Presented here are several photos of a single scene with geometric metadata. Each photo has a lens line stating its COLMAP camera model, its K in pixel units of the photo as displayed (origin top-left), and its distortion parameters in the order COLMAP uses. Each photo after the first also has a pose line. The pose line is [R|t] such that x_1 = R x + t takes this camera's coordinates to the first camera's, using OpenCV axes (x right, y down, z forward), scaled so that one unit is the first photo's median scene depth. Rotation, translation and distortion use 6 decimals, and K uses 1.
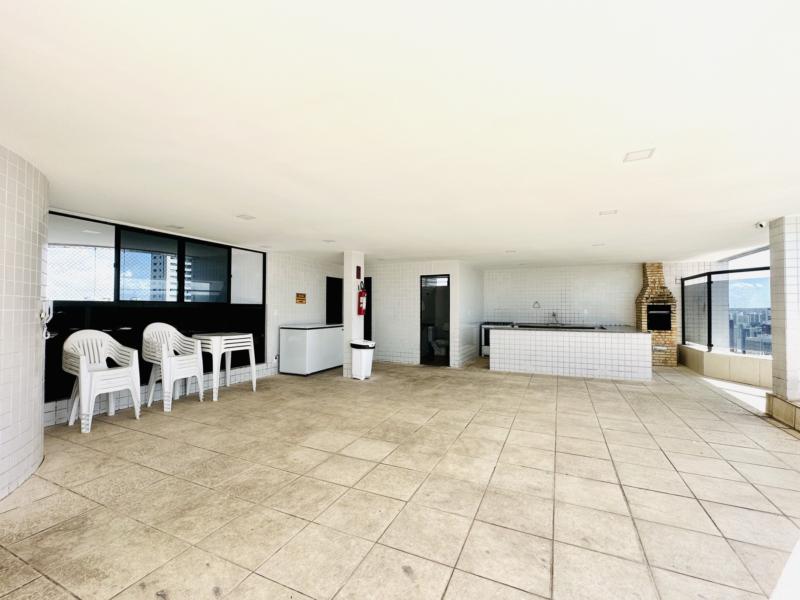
lens RADIAL K [[352.5, 0, 400.3], [0, 352.5, 300.4], [0, 0, 1]] dist [-0.000341, 0.000004]
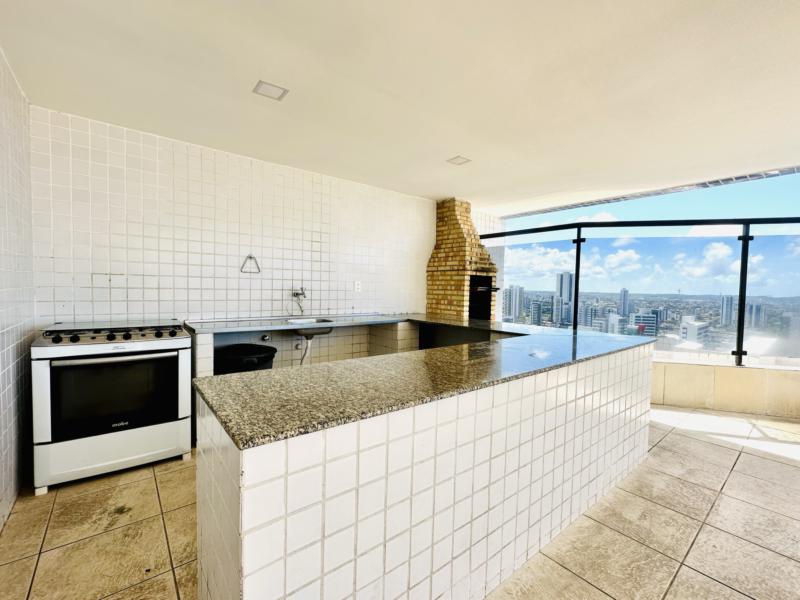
lens RADIAL K [[352.5, 0, 397.9], [0, 352.5, 300.2], [0, 0, 1]] dist [-0.000341, 0.000004]
pose [[0.418184, -0.021228, 0.908114, 0.162185], [-0.032249, 0.998750, 0.038197, 0.034766], [-0.907790, -0.045259, 0.416976, 0.872429]]
